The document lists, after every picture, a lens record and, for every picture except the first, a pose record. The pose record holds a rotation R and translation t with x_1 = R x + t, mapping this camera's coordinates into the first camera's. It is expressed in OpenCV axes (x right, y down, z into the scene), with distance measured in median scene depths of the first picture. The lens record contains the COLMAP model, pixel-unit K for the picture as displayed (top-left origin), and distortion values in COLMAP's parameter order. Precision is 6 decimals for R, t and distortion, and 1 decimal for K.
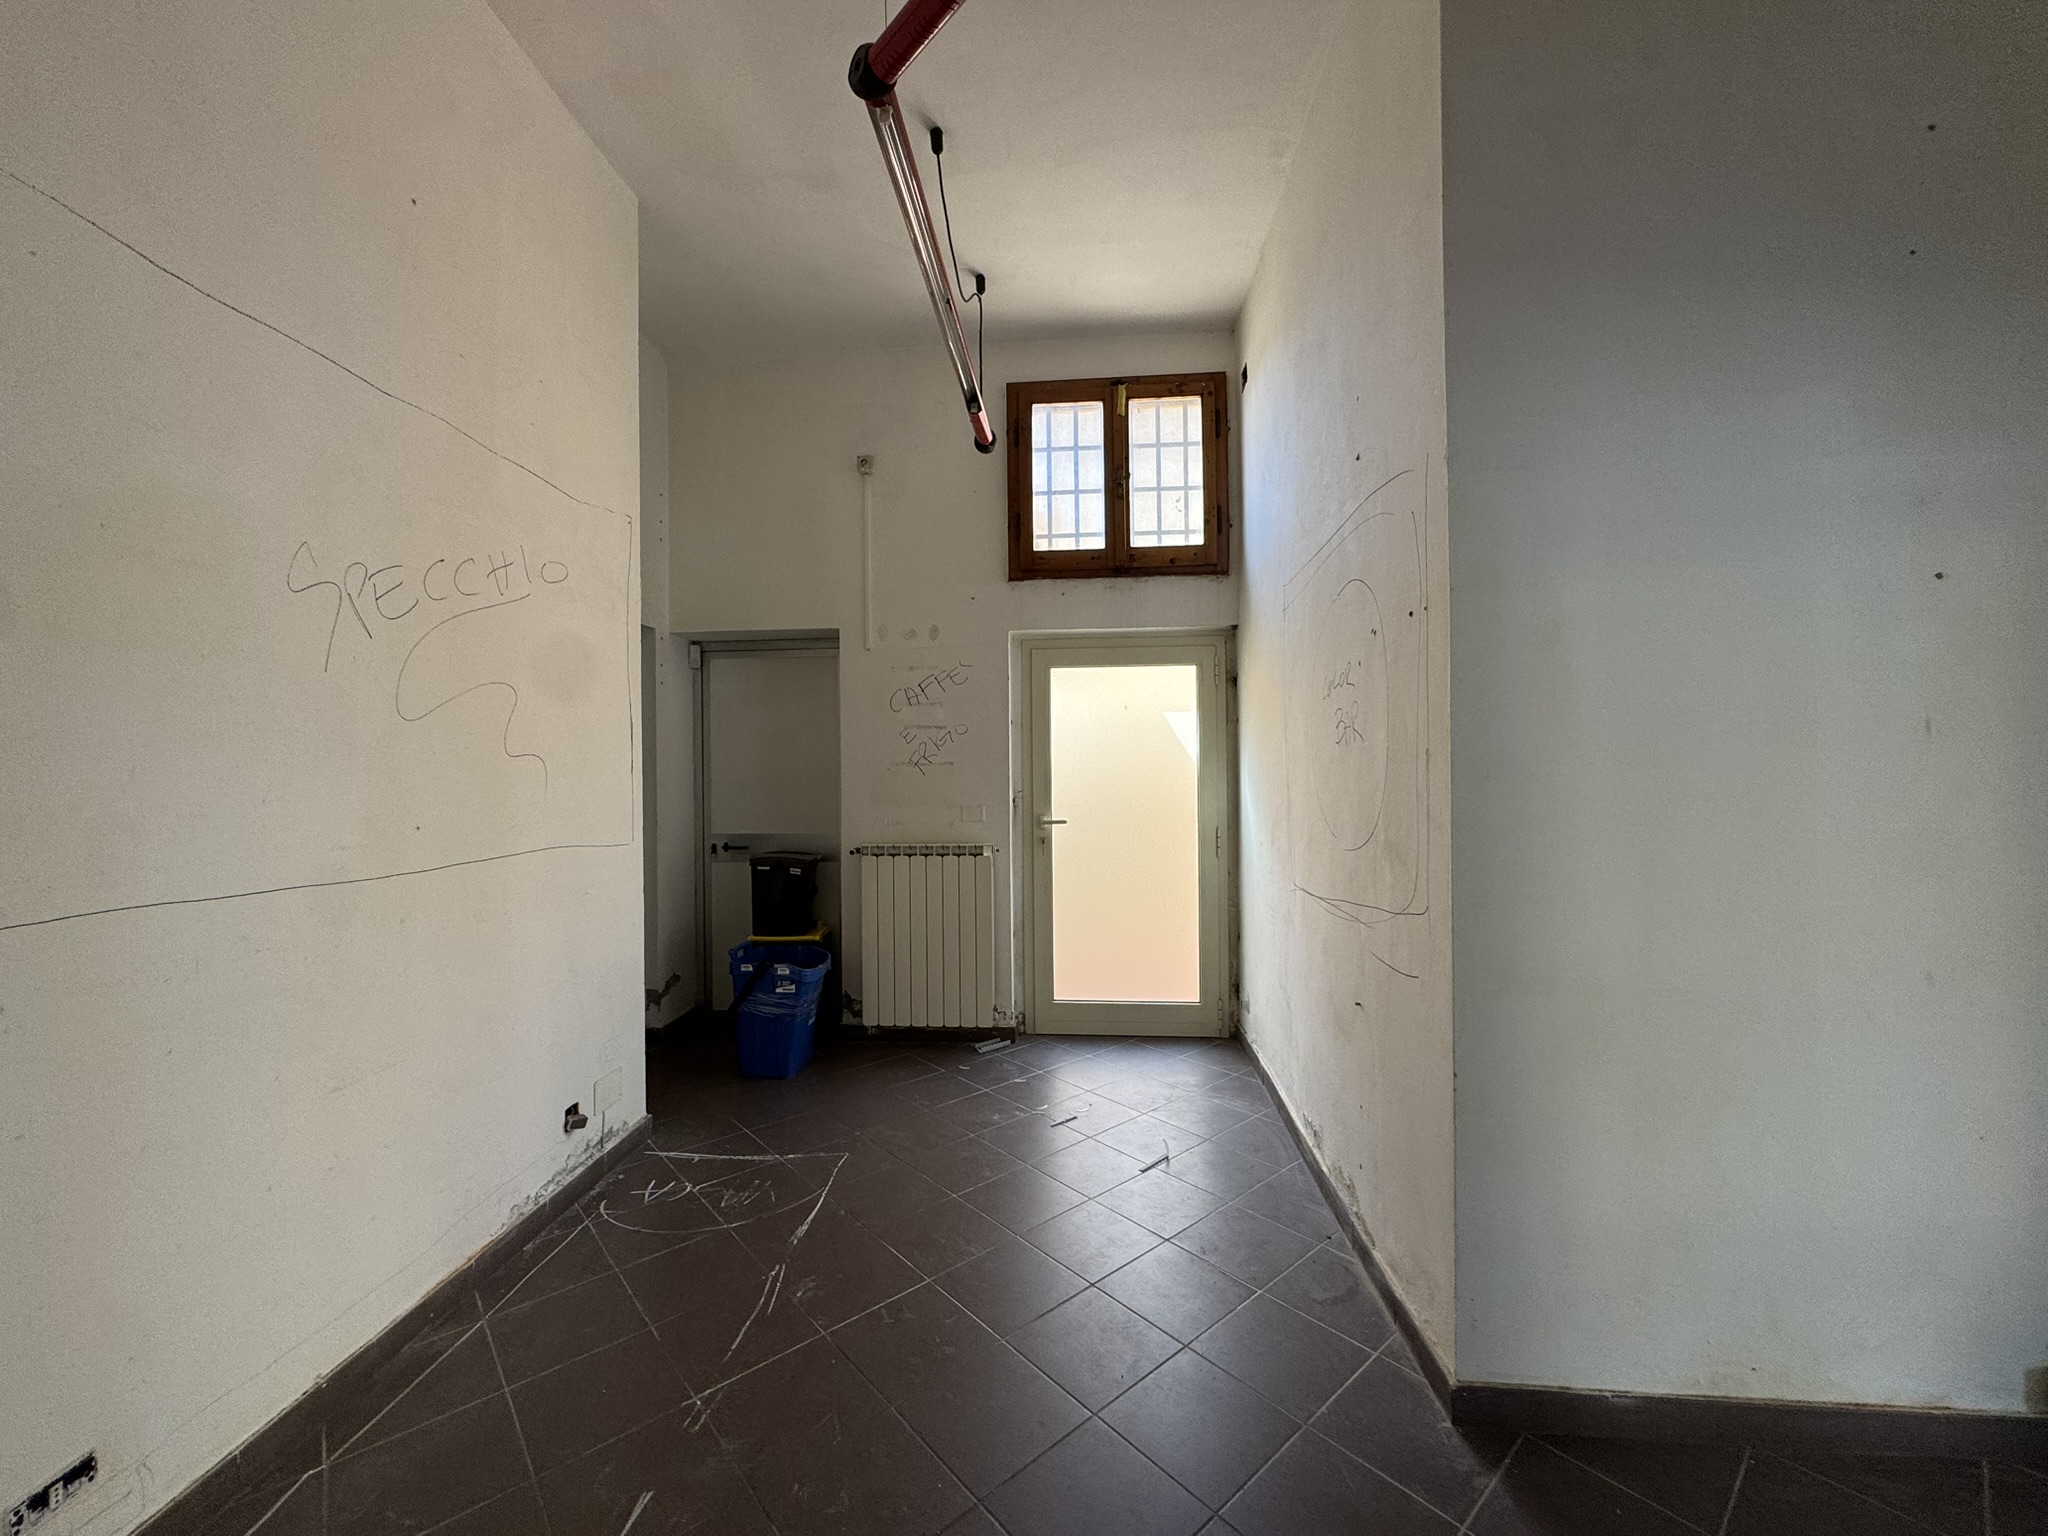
lens RADIAL K [[818.6, 0, 1024.3], [0, 818.6, 767.8], [0, 0, 1]] dist [-0.003330, 0.000679]
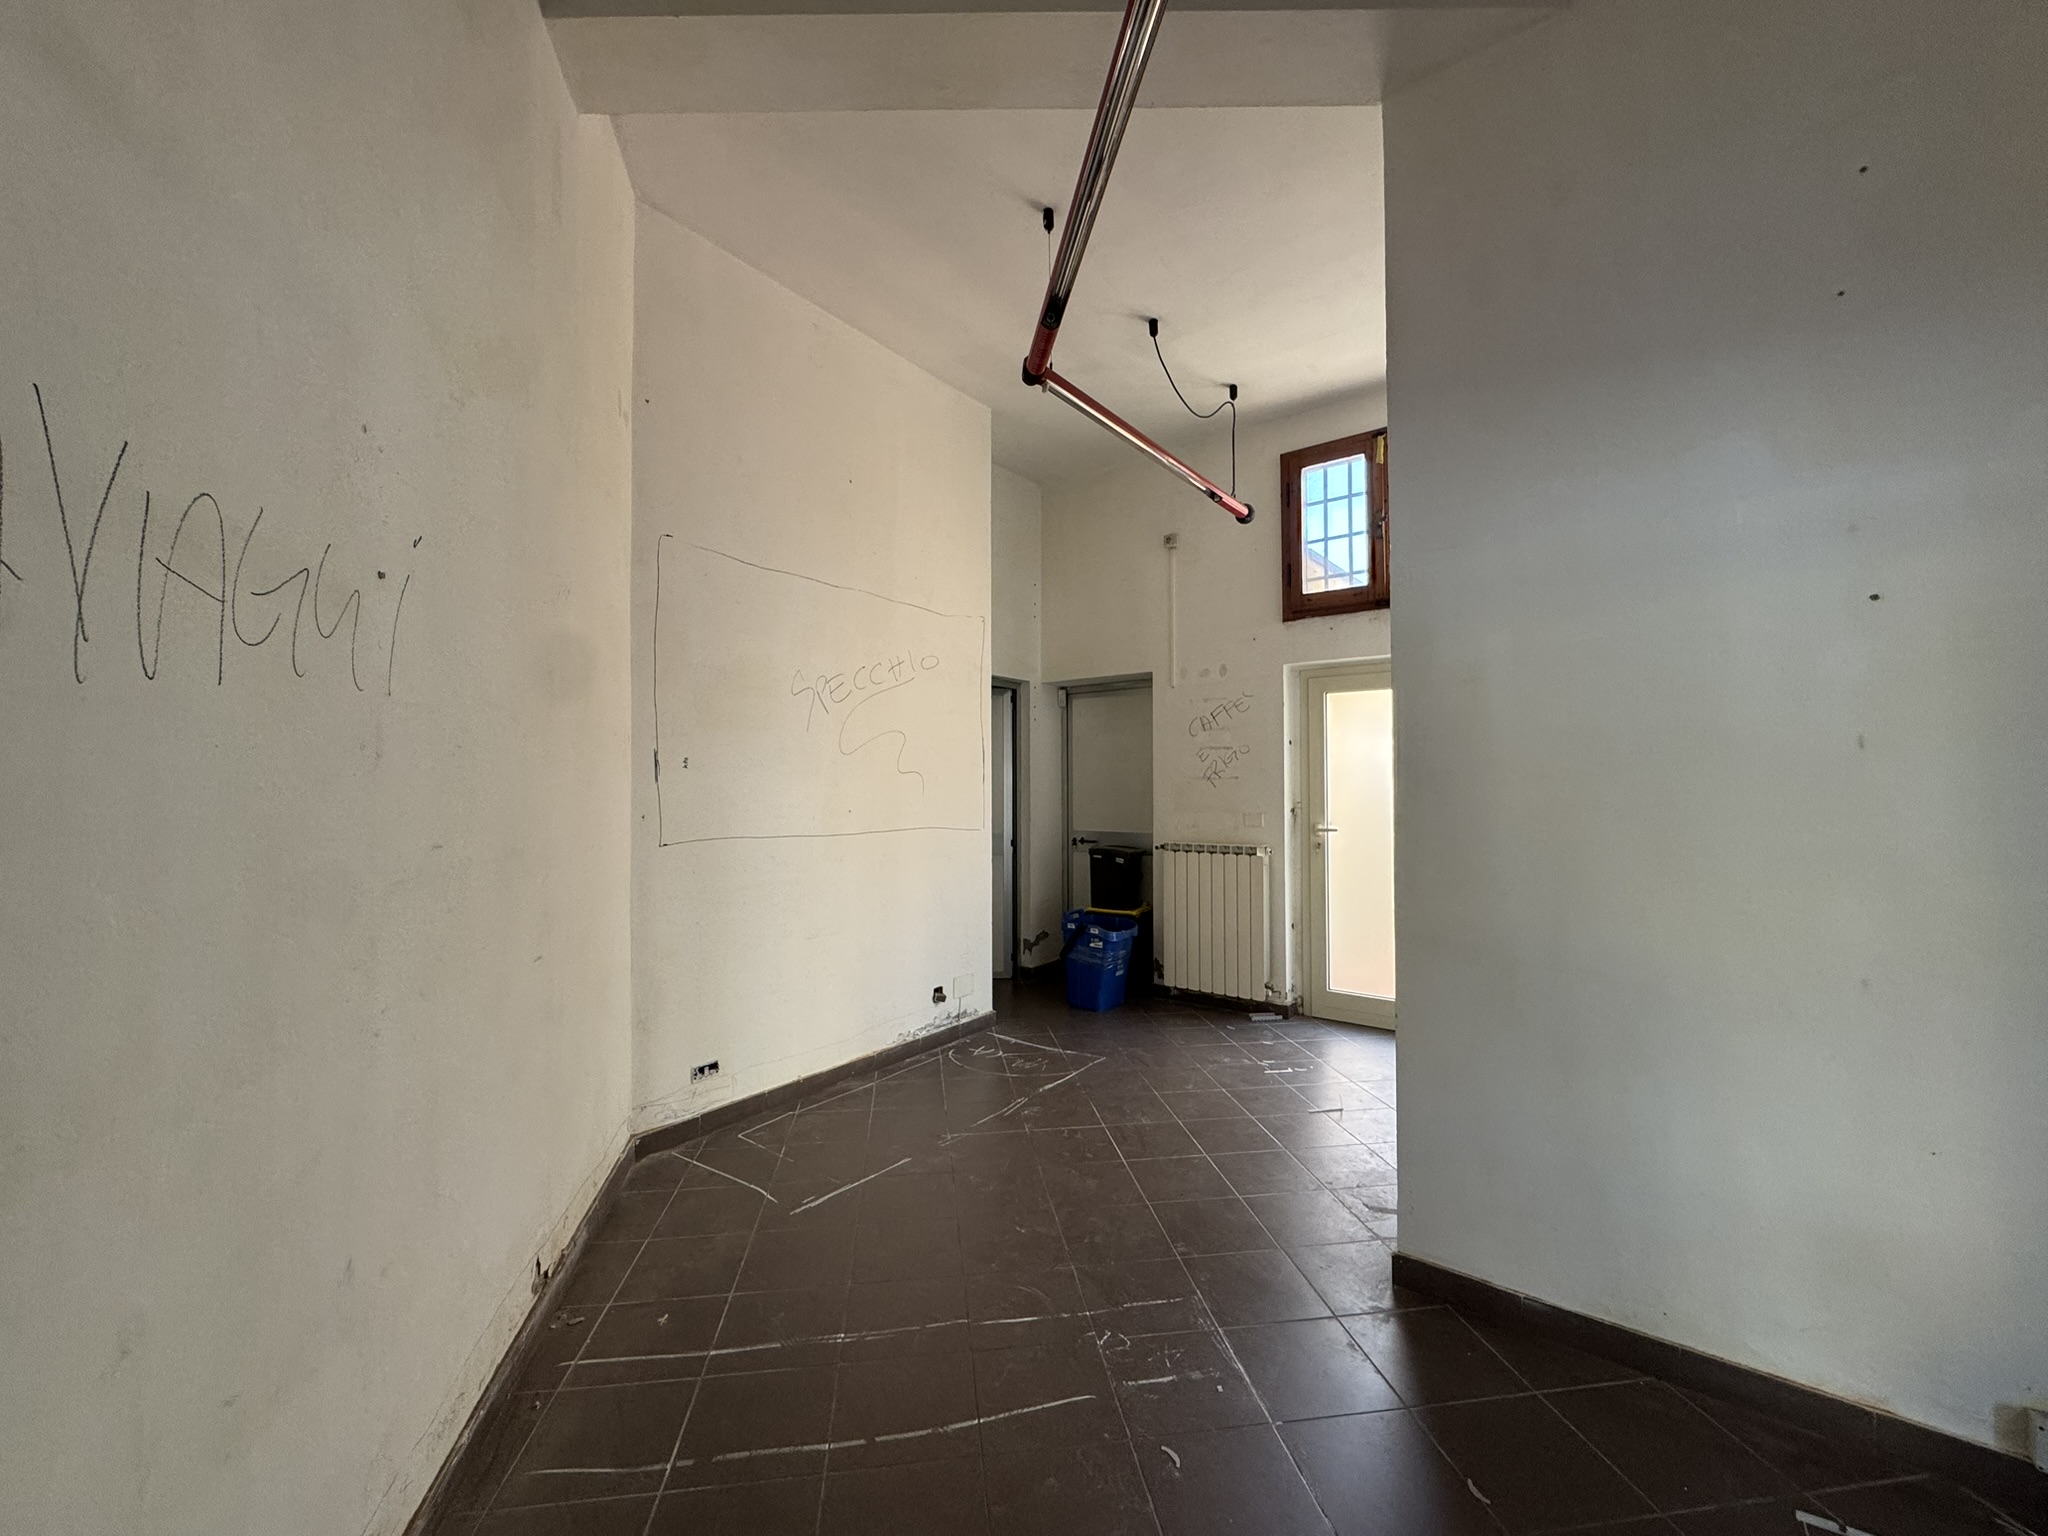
lens RADIAL K [[818.6, 0, 1022.5], [0, 818.6, 769.0], [0, 0, 1]] dist [-0.003330, 0.000679]
pose [[0.836701, -0.004175, -0.547645, 0.313155], [-0.004851, 0.999875, -0.015034, 0.001311], [0.547639, 0.015235, 0.836576, -0.181474]]
